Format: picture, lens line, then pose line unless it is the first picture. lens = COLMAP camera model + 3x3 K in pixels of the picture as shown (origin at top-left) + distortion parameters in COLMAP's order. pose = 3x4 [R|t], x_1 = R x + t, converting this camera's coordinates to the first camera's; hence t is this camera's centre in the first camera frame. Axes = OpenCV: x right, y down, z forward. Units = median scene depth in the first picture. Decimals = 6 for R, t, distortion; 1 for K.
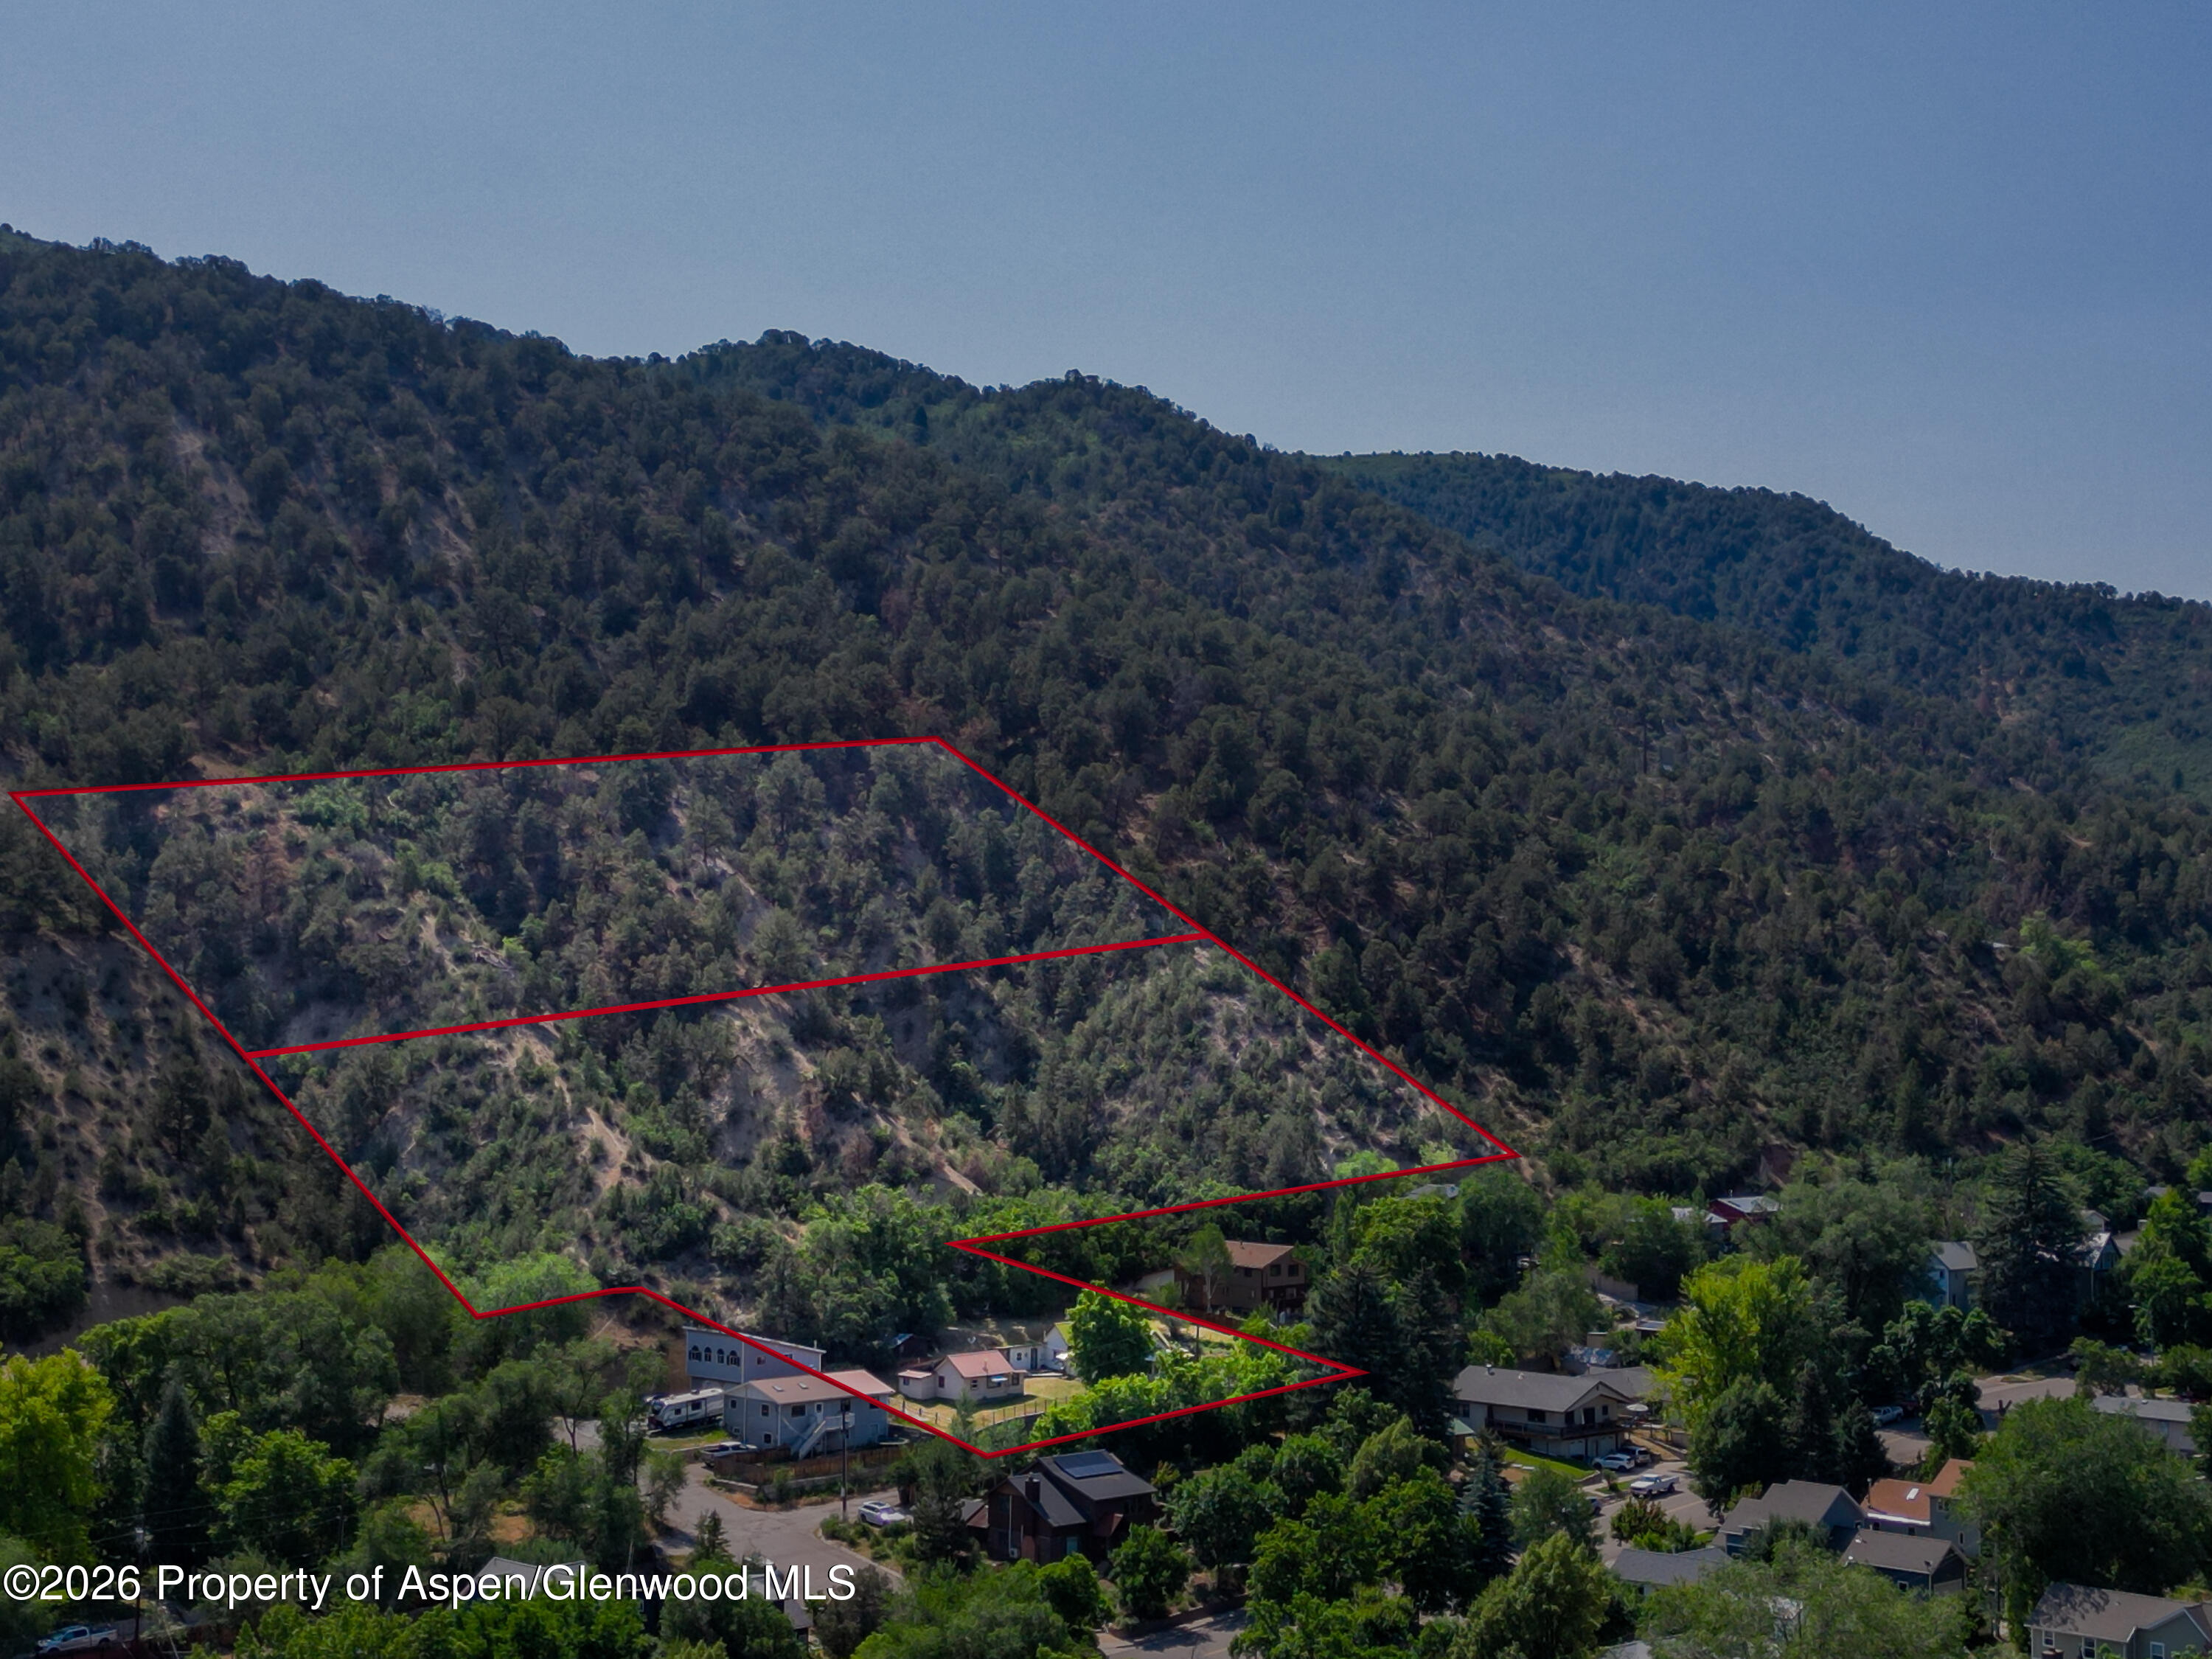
lens RADIAL K [[3082.2, 0, 1104.9], [0, 3082.2, 883.0], [0, 0, 1]] dist [0.167486, -0.515876]
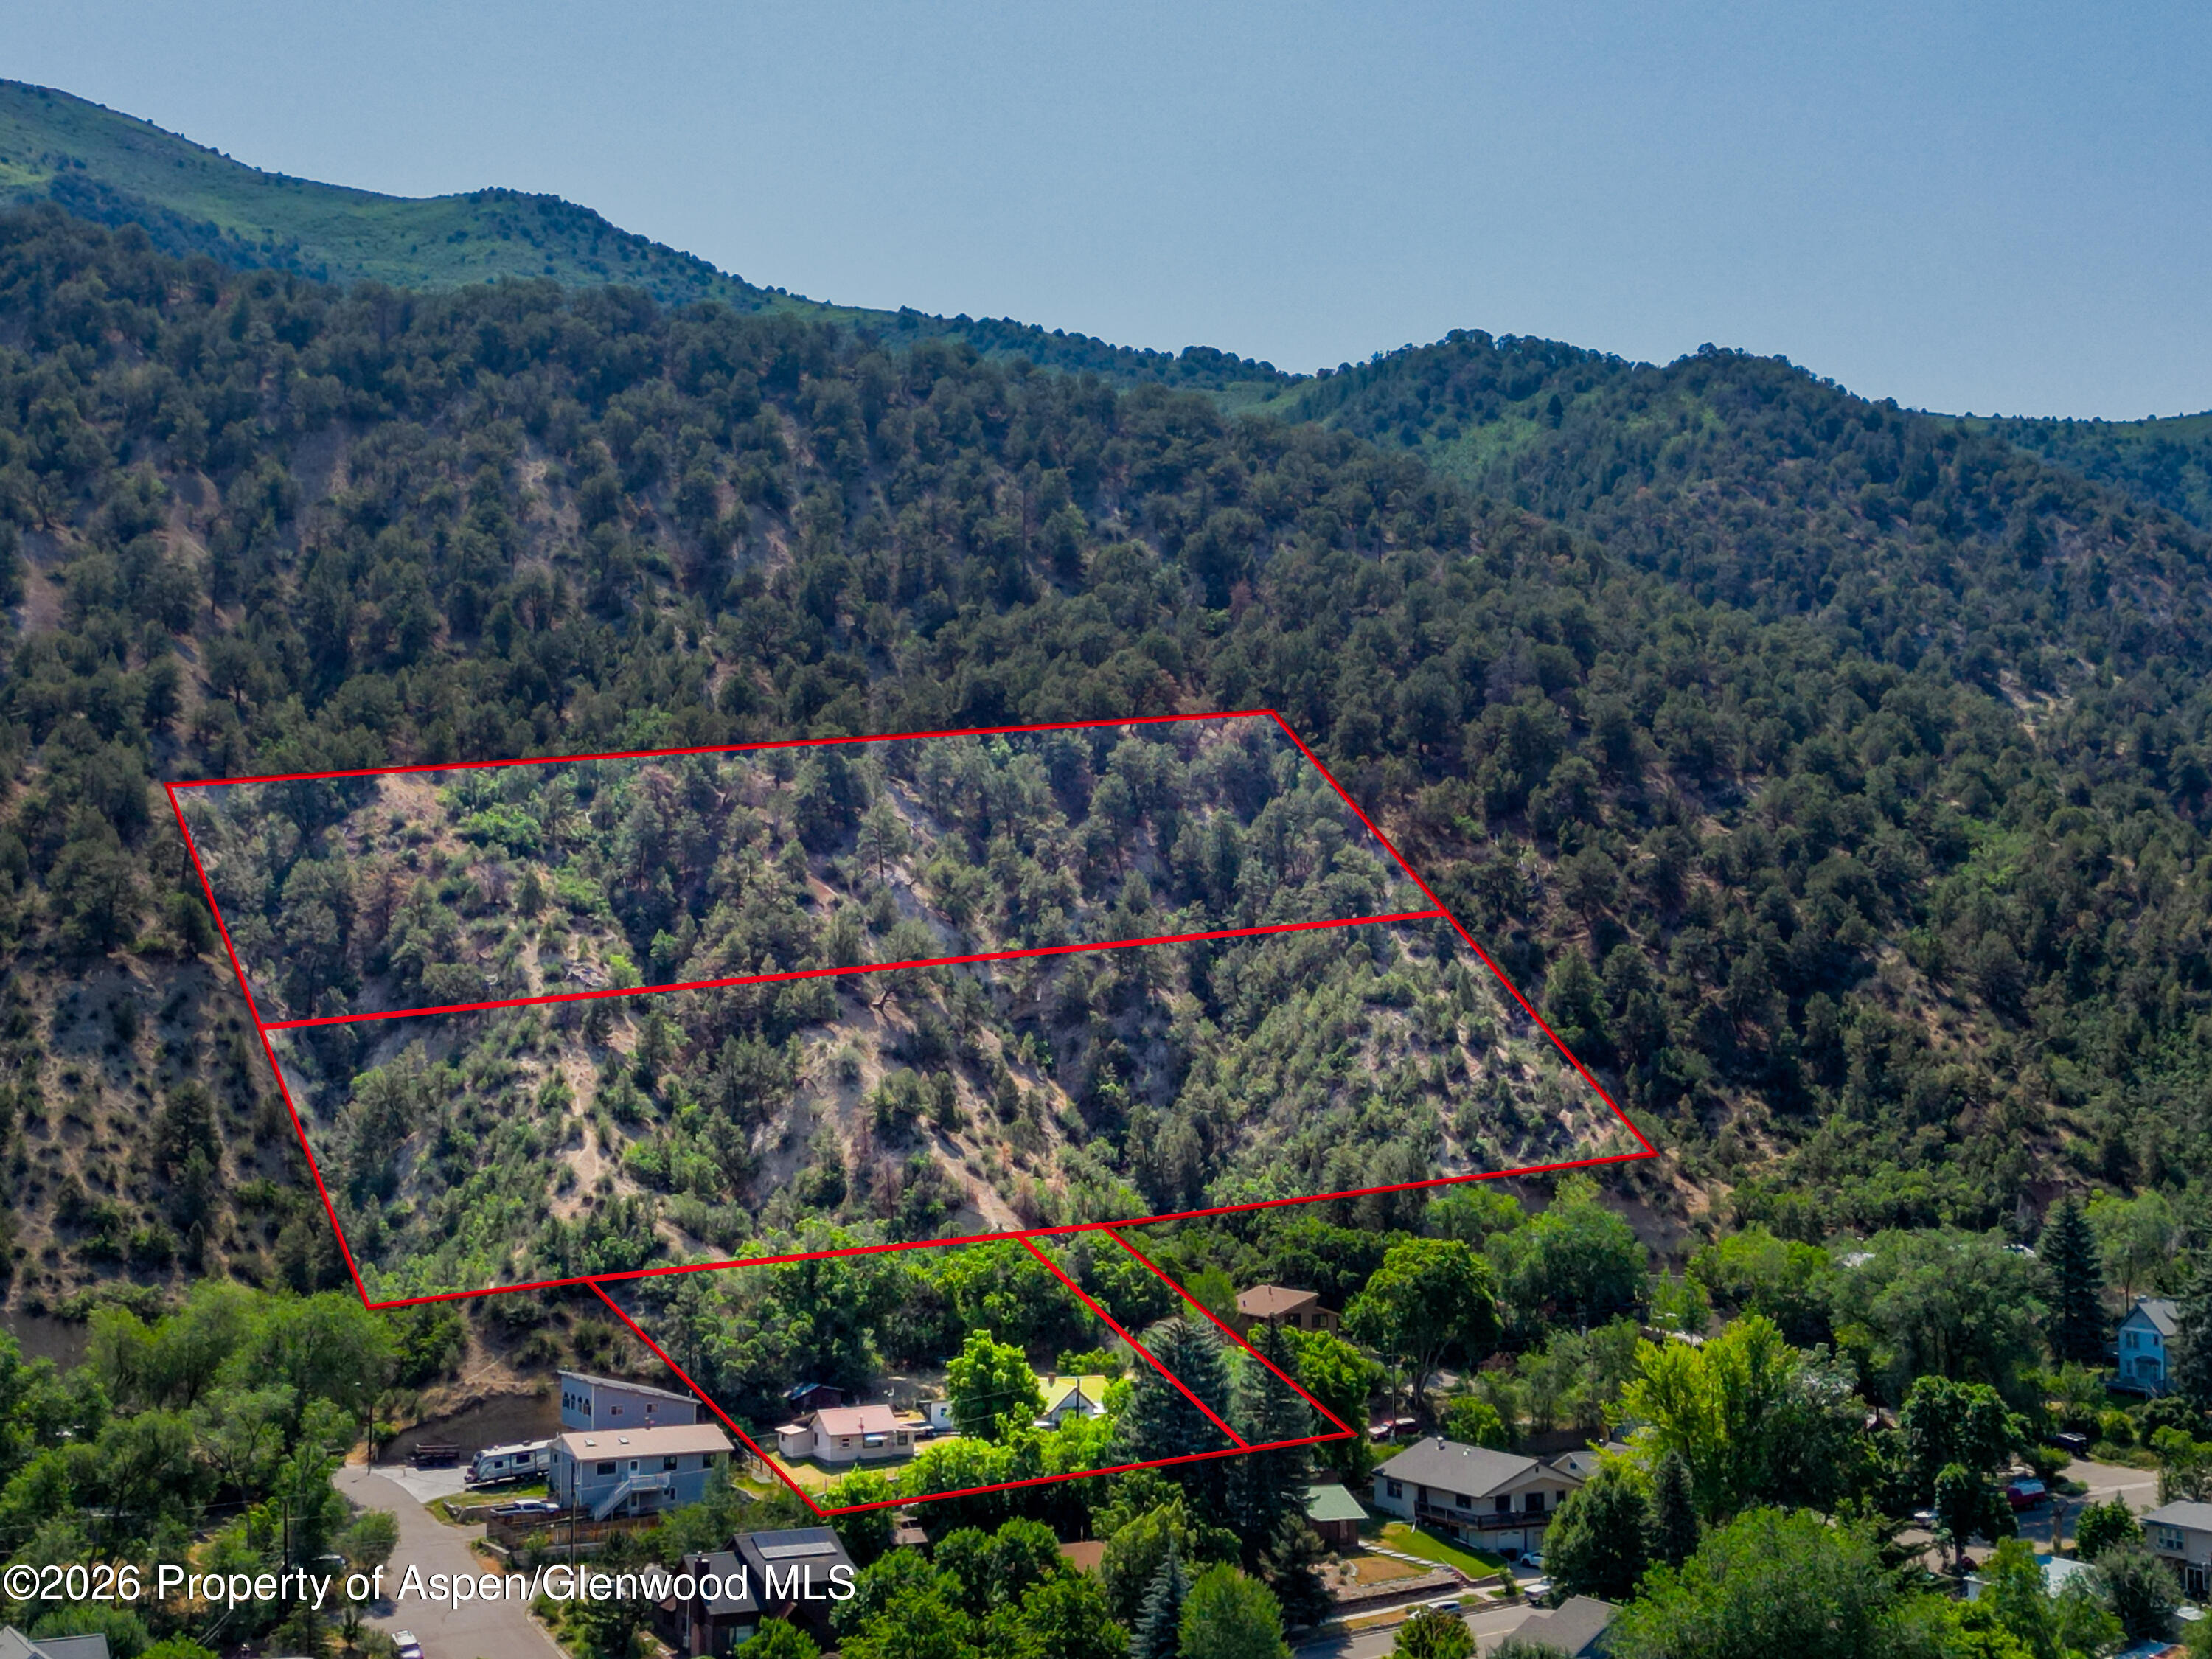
lens RADIAL K [[3082.2, 0, 1104.9], [0, 3082.2, 883.0], [0, 0, 1]] dist [0.167486, -0.515876]
pose [[0.956846, -0.020230, -0.289889, 0.222107], [0.018542, 0.999791, -0.008570, 0.006046], [0.290002, 0.002825, 0.957022, 0.118709]]
